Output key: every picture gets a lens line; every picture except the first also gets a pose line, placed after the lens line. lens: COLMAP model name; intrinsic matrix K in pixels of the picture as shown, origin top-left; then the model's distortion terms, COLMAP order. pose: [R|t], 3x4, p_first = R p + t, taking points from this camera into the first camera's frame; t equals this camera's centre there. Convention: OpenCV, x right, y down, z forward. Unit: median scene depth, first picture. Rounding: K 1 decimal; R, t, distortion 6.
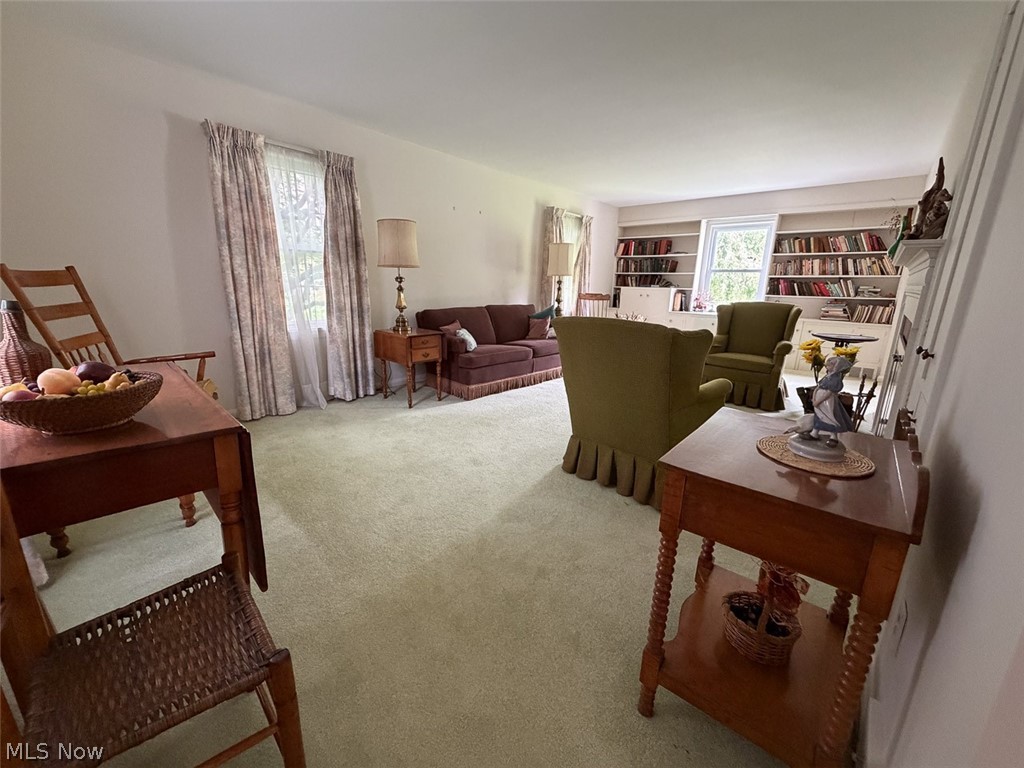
lens RADIAL K [[409.9, 0, 508.3], [0, 409.9, 385.8], [0, 0, 1]] dist [-0.000648, 0.000397]
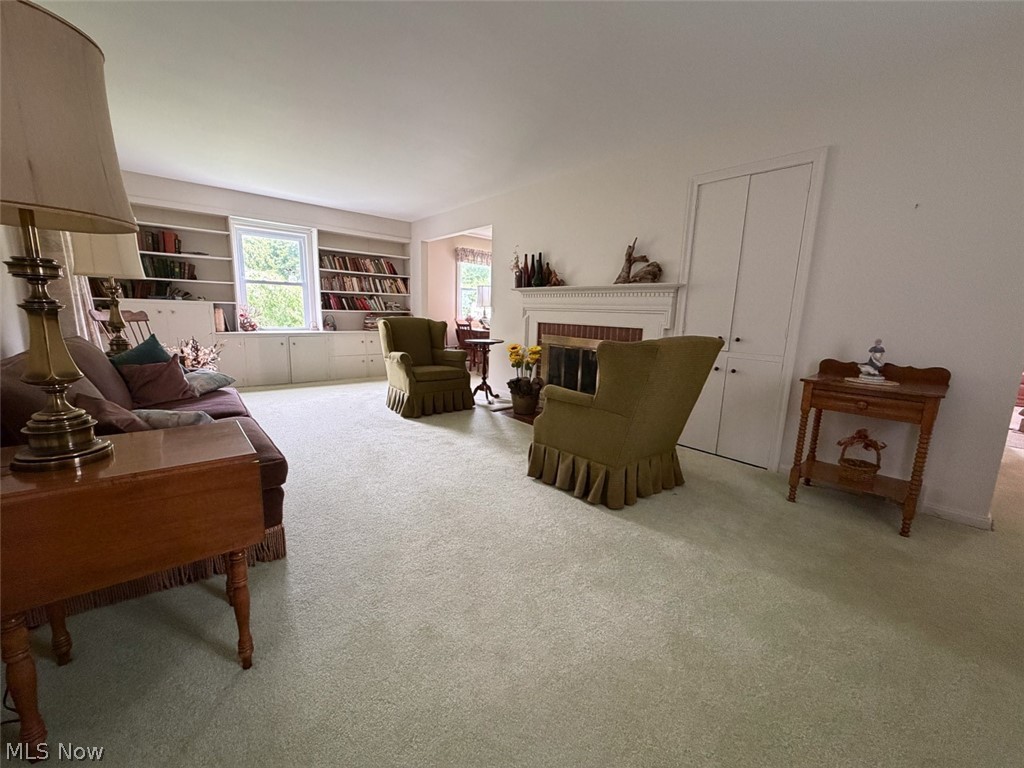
lens RADIAL K [[409.9, 0, 504.8], [0, 409.9, 386.7], [0, 0, 1]] dist [-0.000648, 0.000397]
pose [[0.143081, -0.193091, 0.970692, -0.320879], [0.217475, 0.962947, 0.159494, -0.111682], [-0.965522, 0.188280, 0.179772, 0.460468]]
